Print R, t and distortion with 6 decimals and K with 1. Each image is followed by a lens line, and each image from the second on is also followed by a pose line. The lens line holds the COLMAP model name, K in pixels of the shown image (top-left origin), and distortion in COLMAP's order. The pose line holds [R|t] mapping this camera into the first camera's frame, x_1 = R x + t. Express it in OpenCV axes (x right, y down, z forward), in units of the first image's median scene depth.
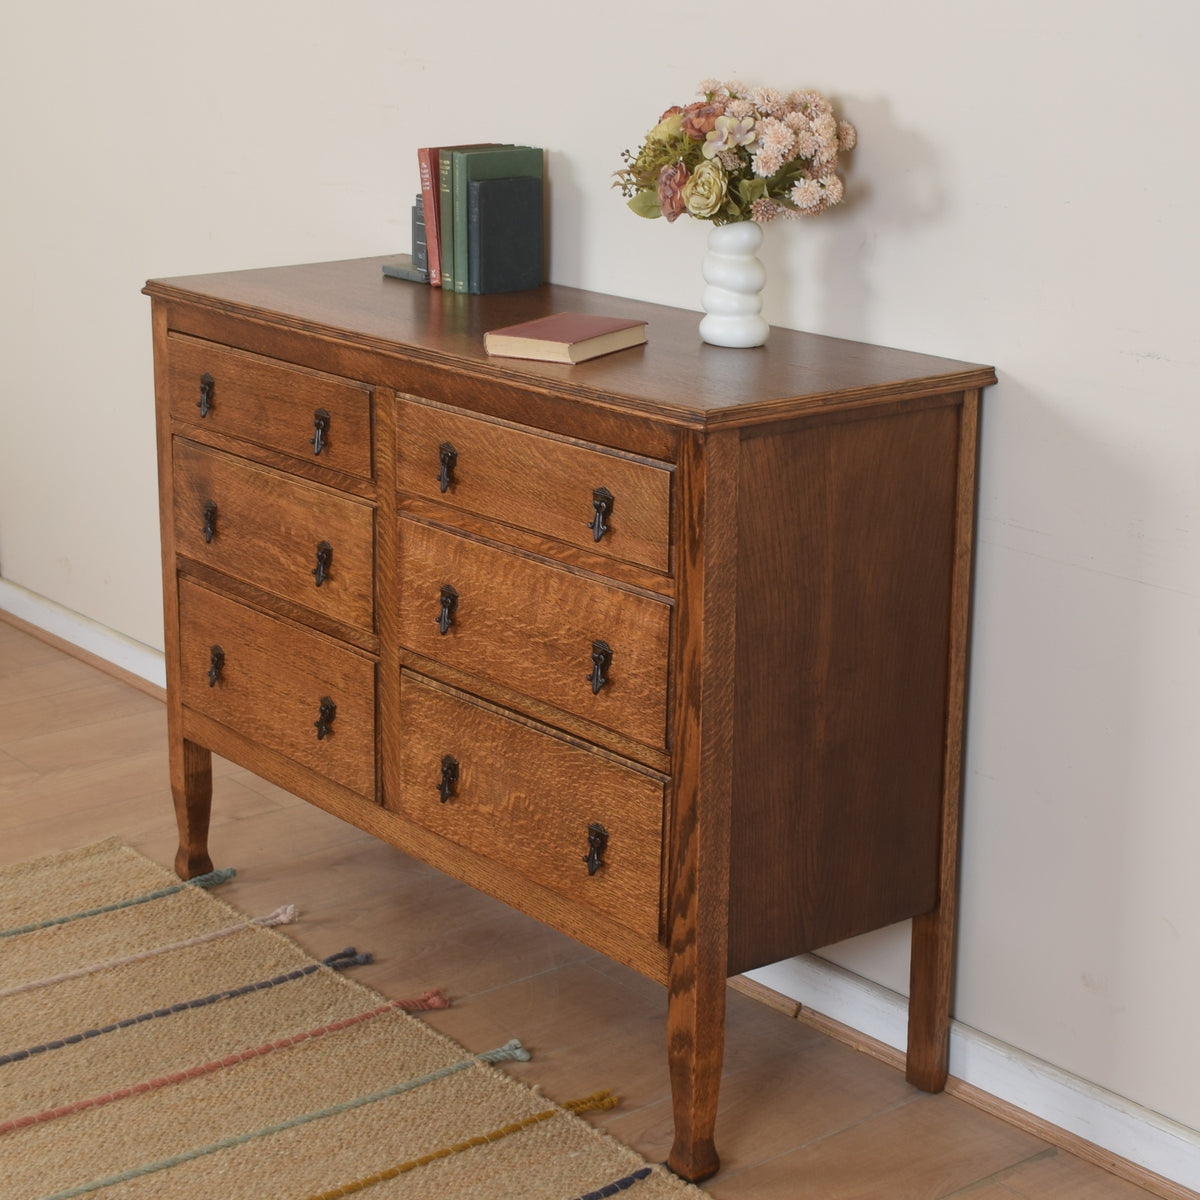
lens RADIAL K [[2482.3, 0, 600.0], [0, 2482.3, 600.0], [0, 0, 1]] dist [-0.010496, -0.059081]
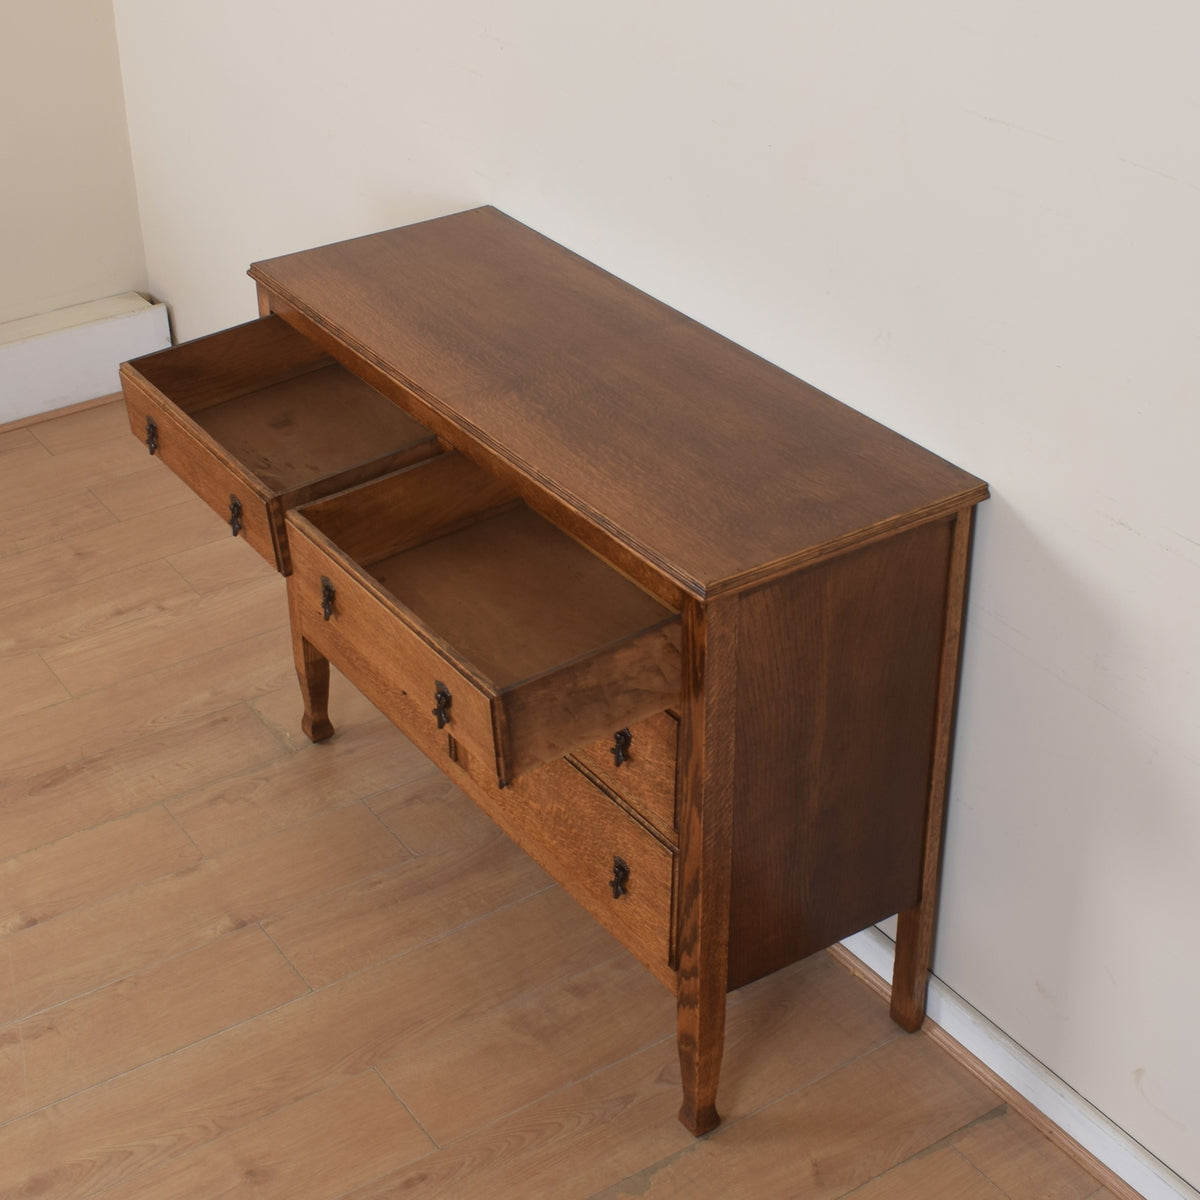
lens RADIAL K [[2064.9, 0, 604.2], [0, 2064.9, 602.5], [0, 0, 1]] dist [-0.032513, -0.145854]
pose [[0.996684, 0.028208, -0.076325, 0.061436], [-0.006245, 0.961740, 0.273893, -0.289902], [0.081130, -0.272508, 0.958727, 0.103985]]
